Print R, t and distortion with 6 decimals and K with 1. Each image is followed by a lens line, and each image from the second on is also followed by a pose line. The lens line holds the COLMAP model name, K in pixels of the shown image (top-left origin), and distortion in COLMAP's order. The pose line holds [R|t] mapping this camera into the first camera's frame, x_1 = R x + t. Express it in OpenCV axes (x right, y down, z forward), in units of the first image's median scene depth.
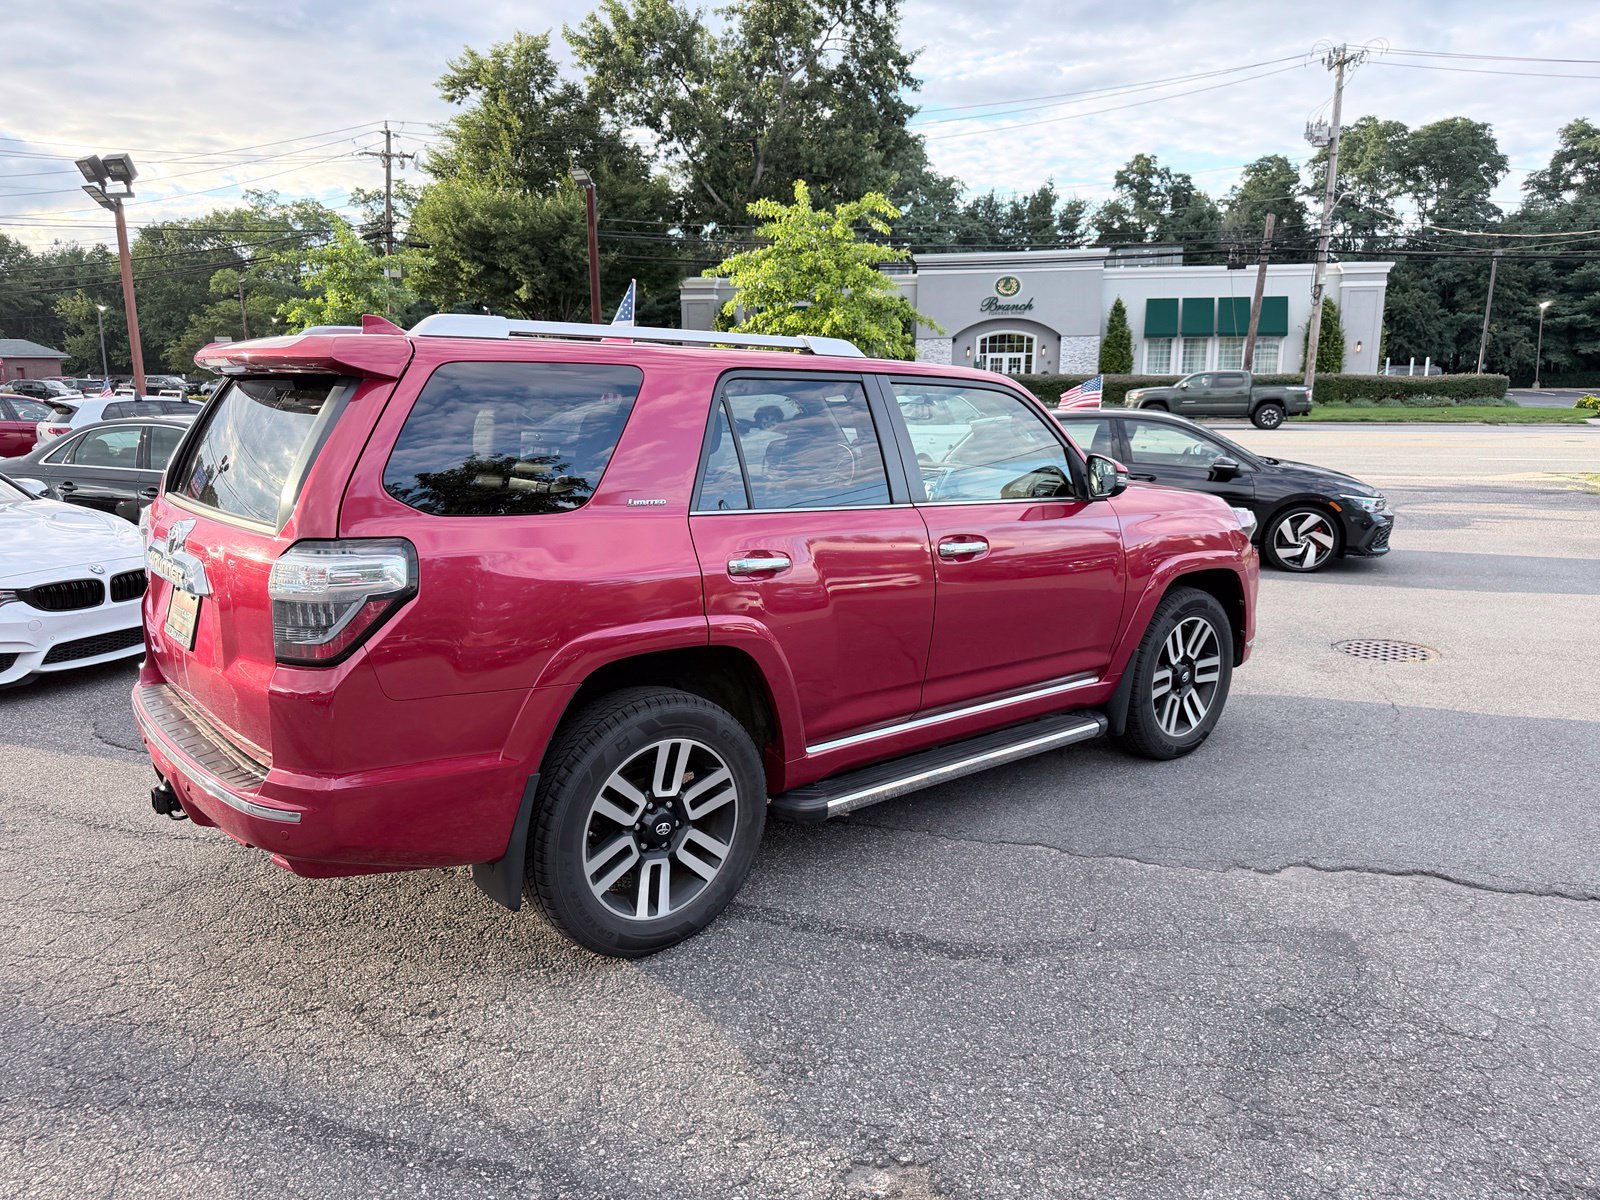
lens RADIAL K [[1142.0, 0, 794.1], [0, 1142.0, 601.0], [0, 0, 1]] dist [0.024139, -0.028229]
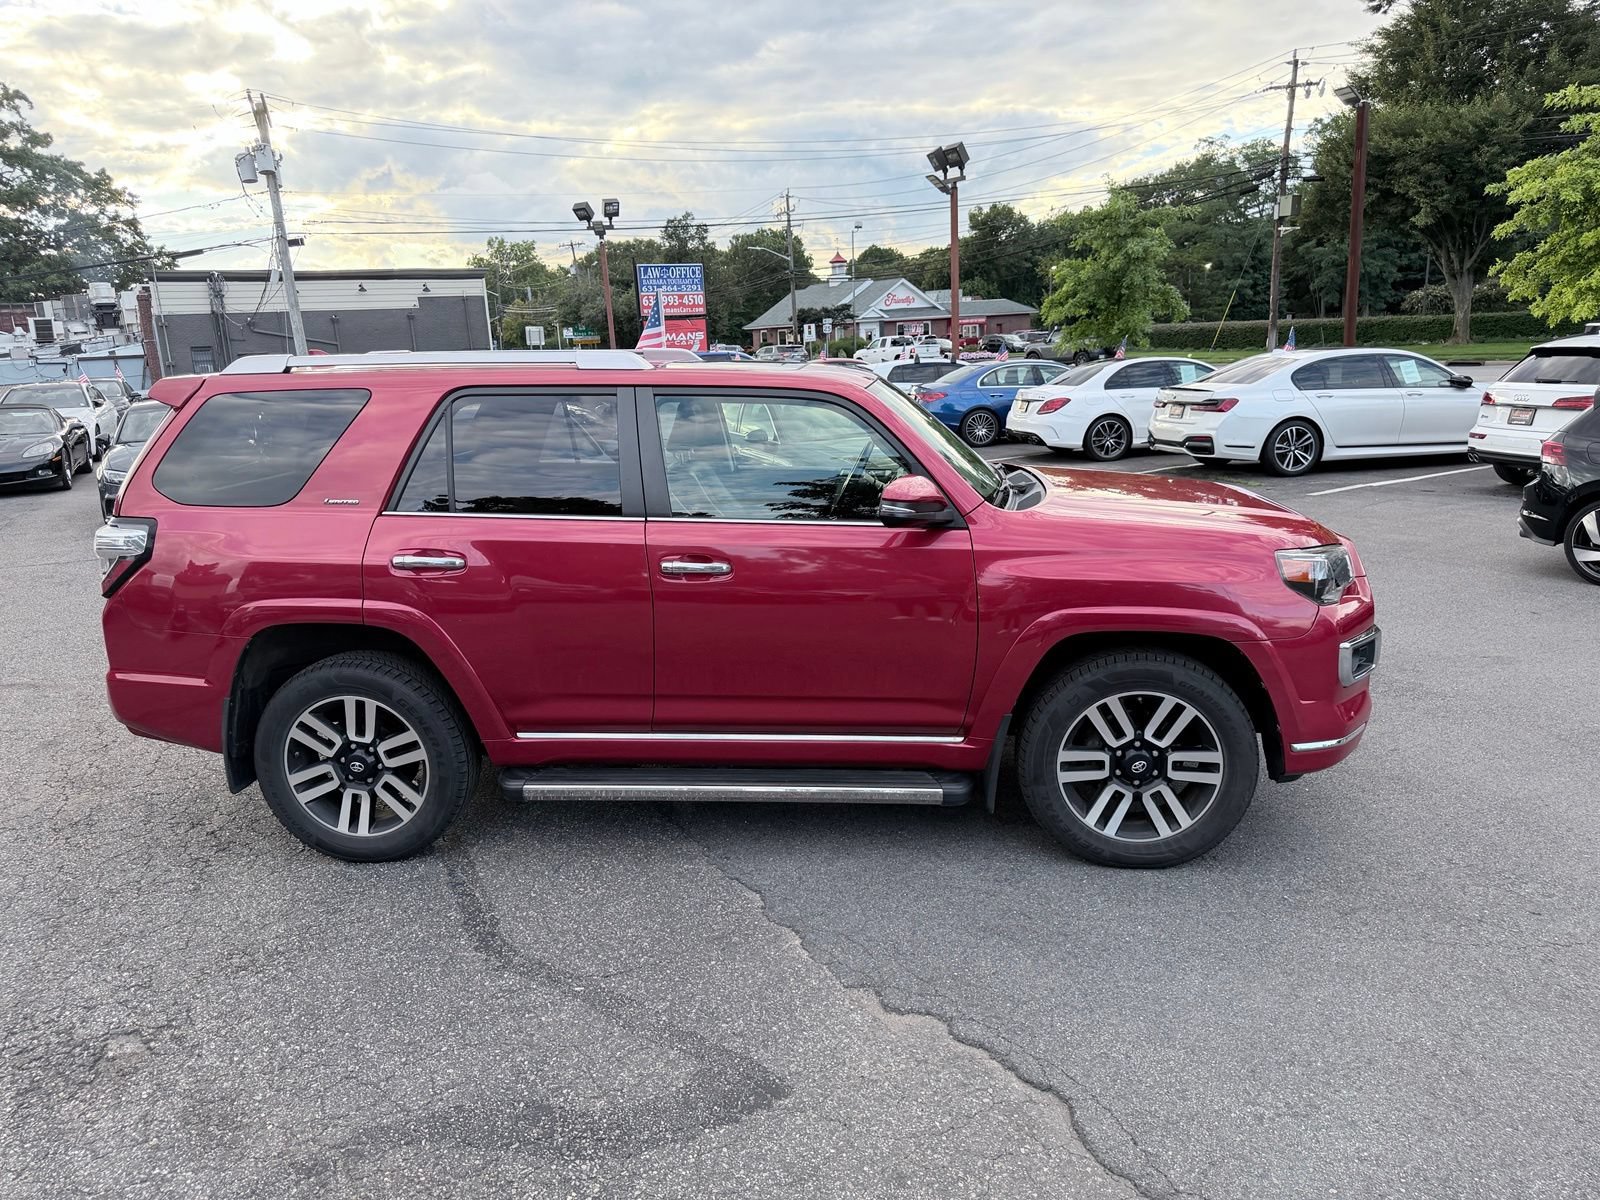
lens RADIAL K [[1142.0, 0, 794.8], [0, 1142.0, 605.3], [0, 0, 1]] dist [0.024139, -0.028229]
pose [[0.703127, 0.134331, -0.698260, 0.188555], [-0.097062, 0.990933, 0.092898, -0.024001], [0.704409, 0.002455, 0.709790, 0.080578]]
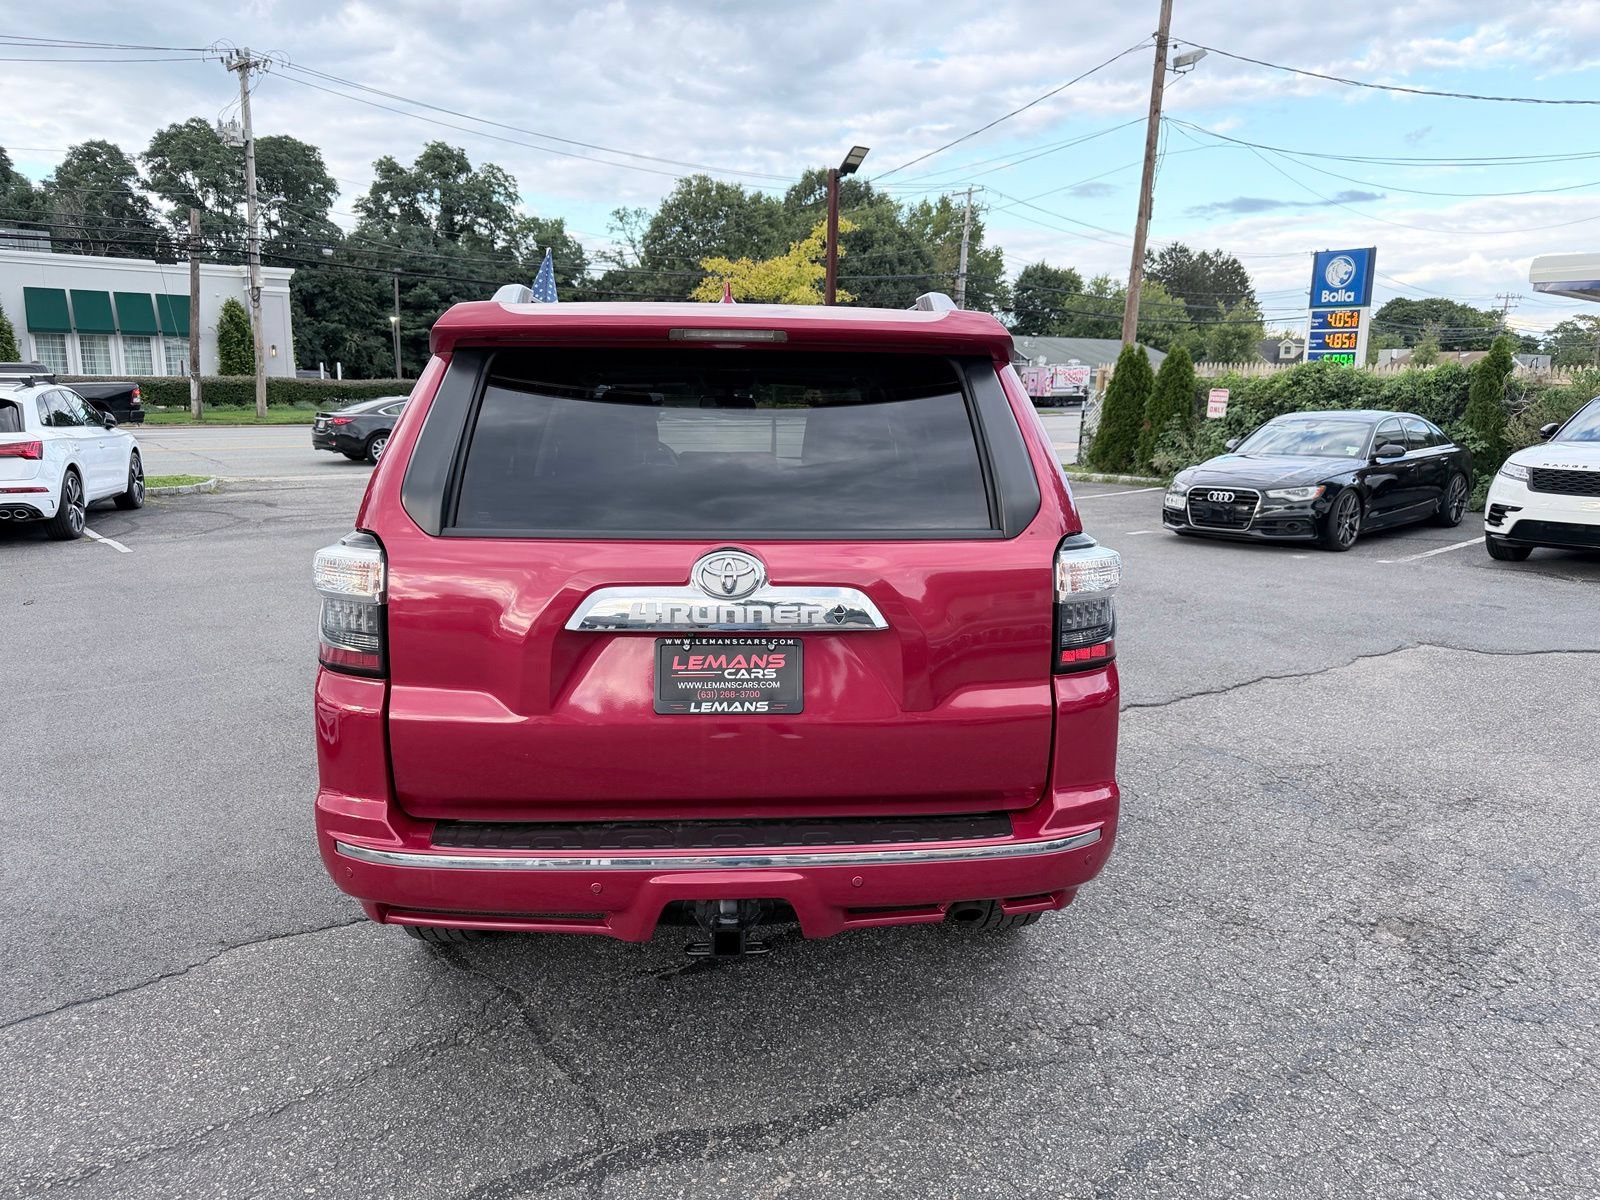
lens RADIAL K [[1142.0, 0, 795.5], [0, 1142.0, 597.6], [0, 0, 1]] dist [0.024139, -0.028229]
pose [[0.594034, -0.140606, 0.792056, -0.185832], [0.145751, 0.987123, 0.065922, -0.013898], [-0.791126, 0.076283, 0.606878, 0.090412]]
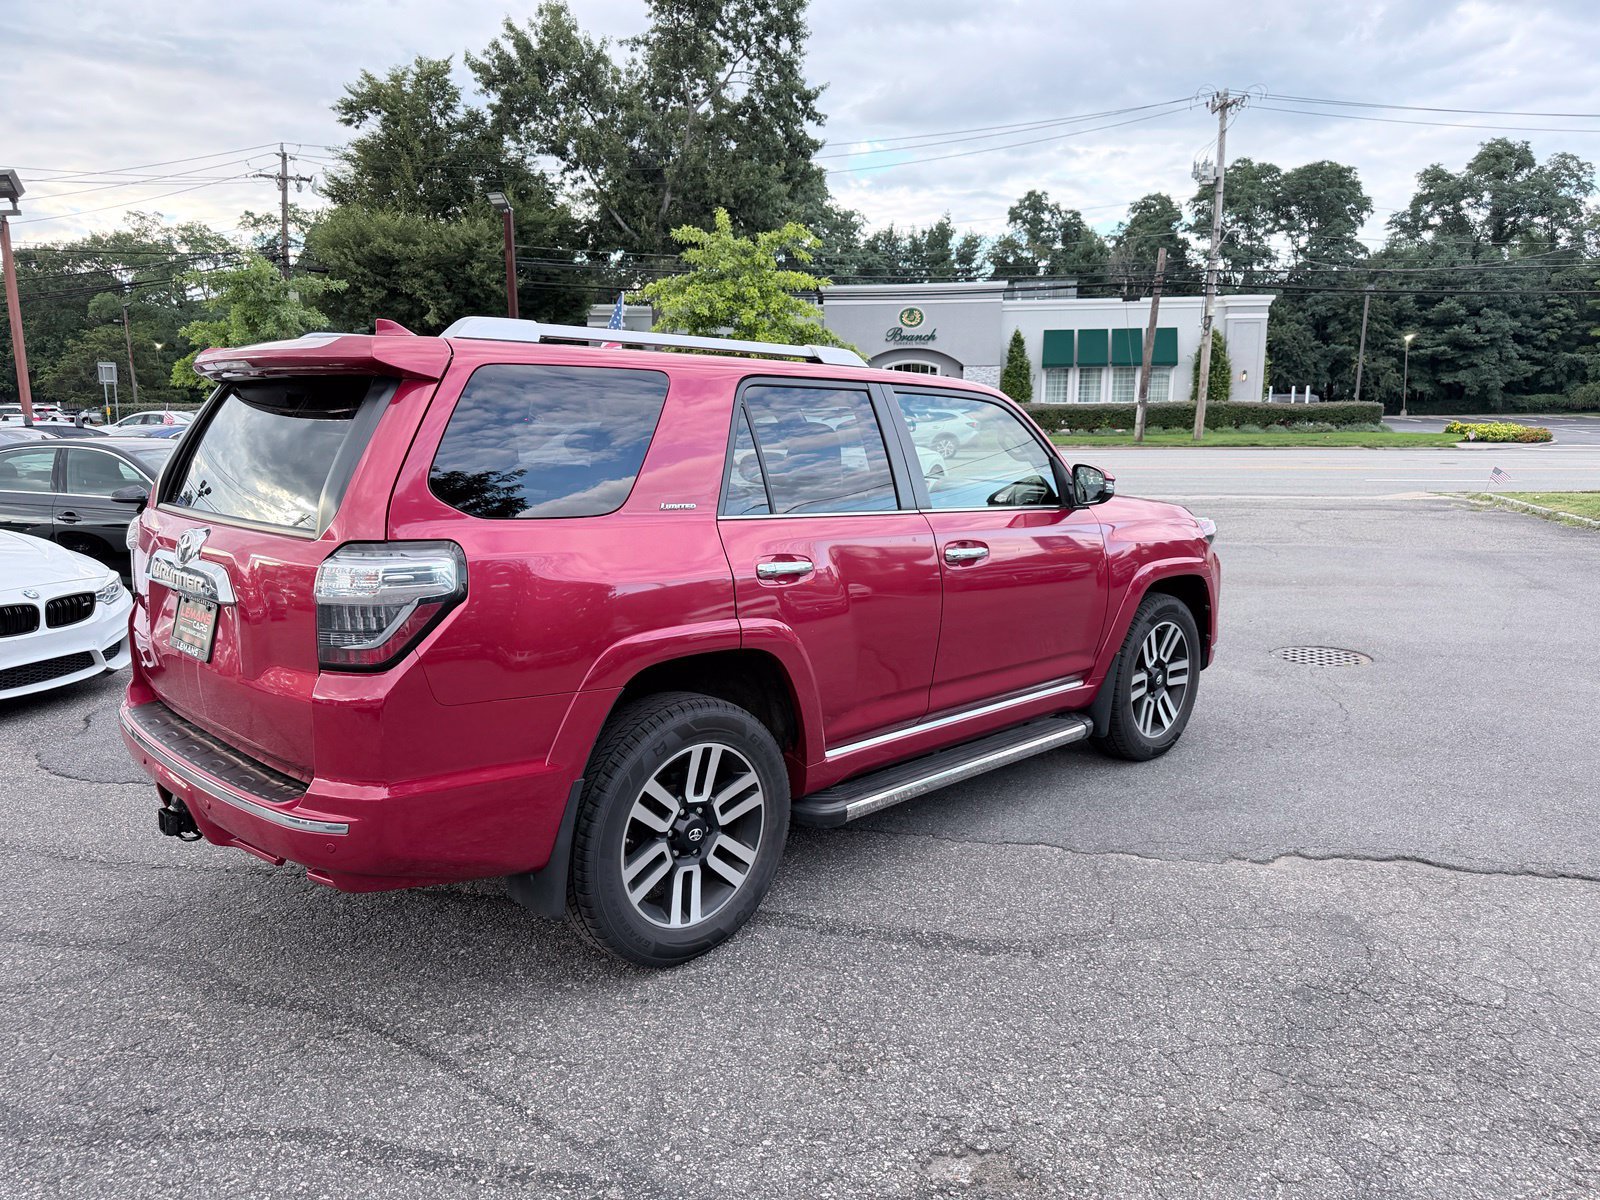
lens RADIAL K [[1142.0, 0, 797.7], [0, 1142.0, 595.3], [0, 0, 1]] dist [0.024139, -0.028229]
pose [[0.996123, -0.014142, 0.086825, -0.019392], [0.016664, 0.999458, -0.028398, 0.003746], [-0.086376, 0.029735, 0.995819, -0.000432]]
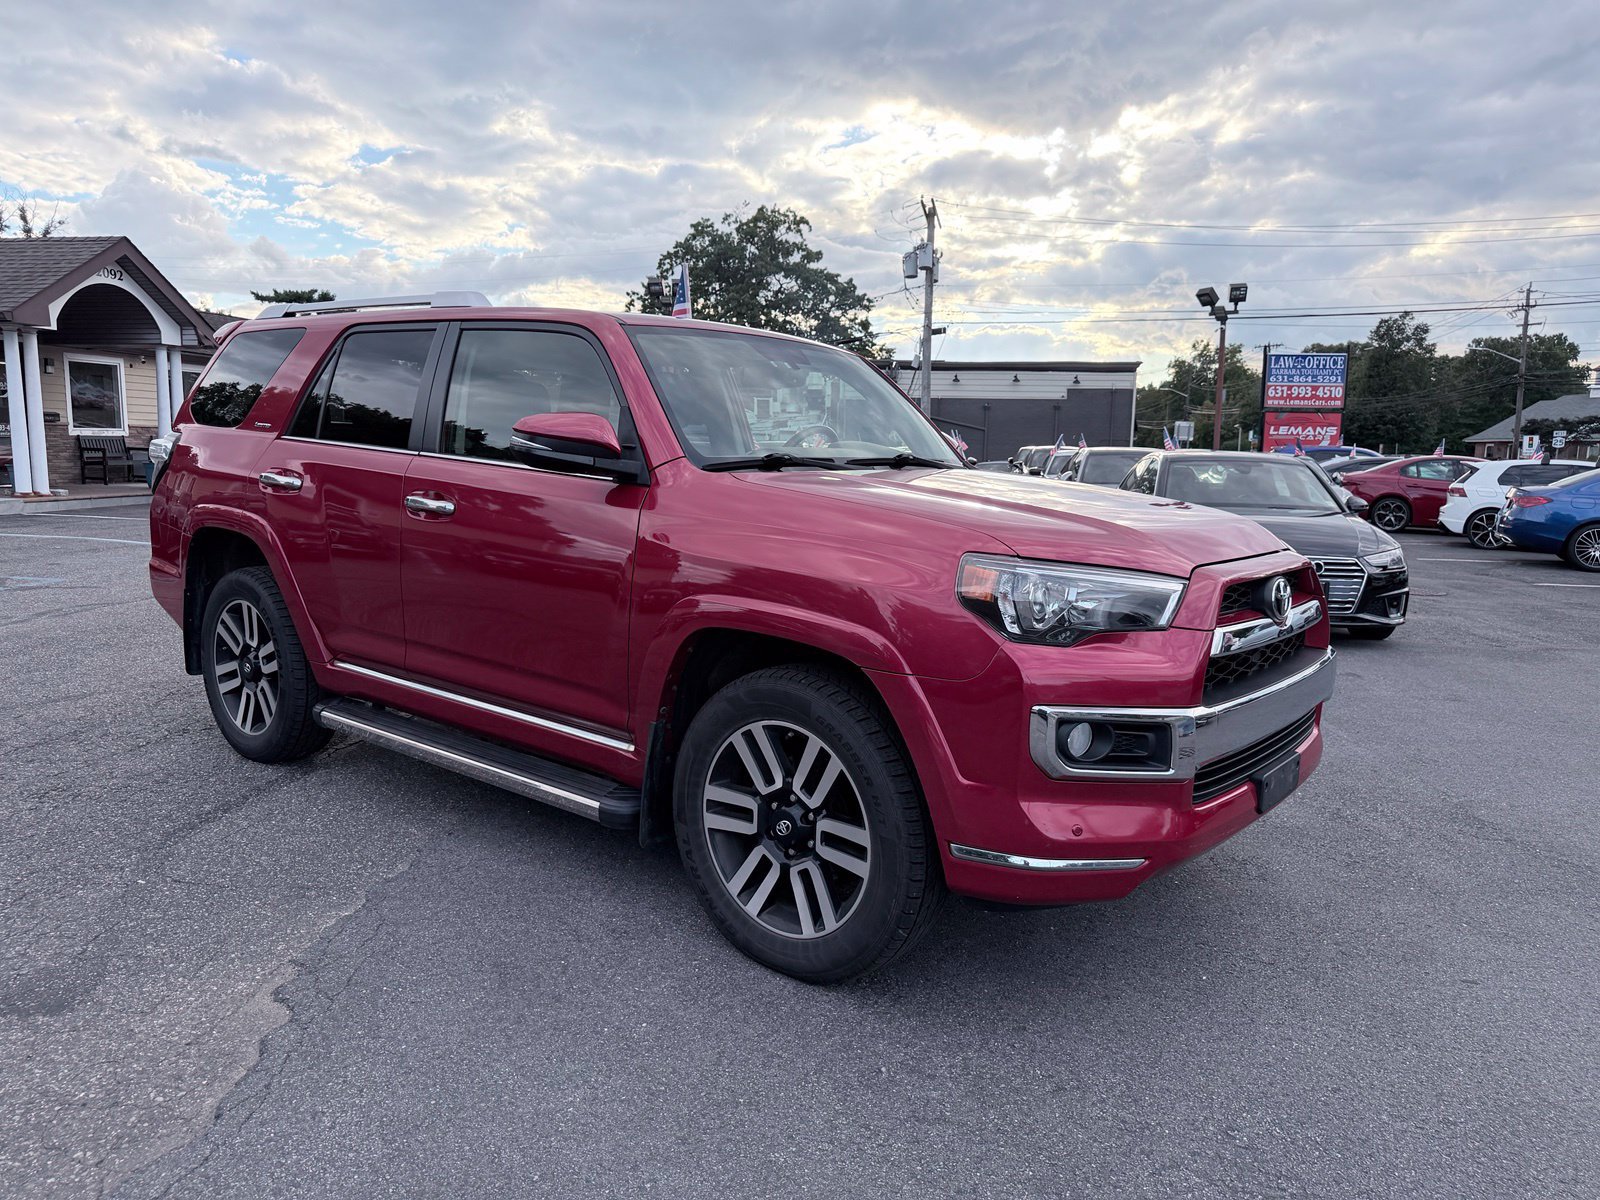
lens RADIAL K [[1142.0, 0, 790.9], [0, 1142.0, 605.7], [0, 0, 1]] dist [0.024139, -0.028229]
pose [[0.186151, 0.139565, -0.972558, 0.233615], [-0.211857, 0.972276, 0.098974, -0.025362], [0.959408, 0.187619, 0.210558, 0.234196]]
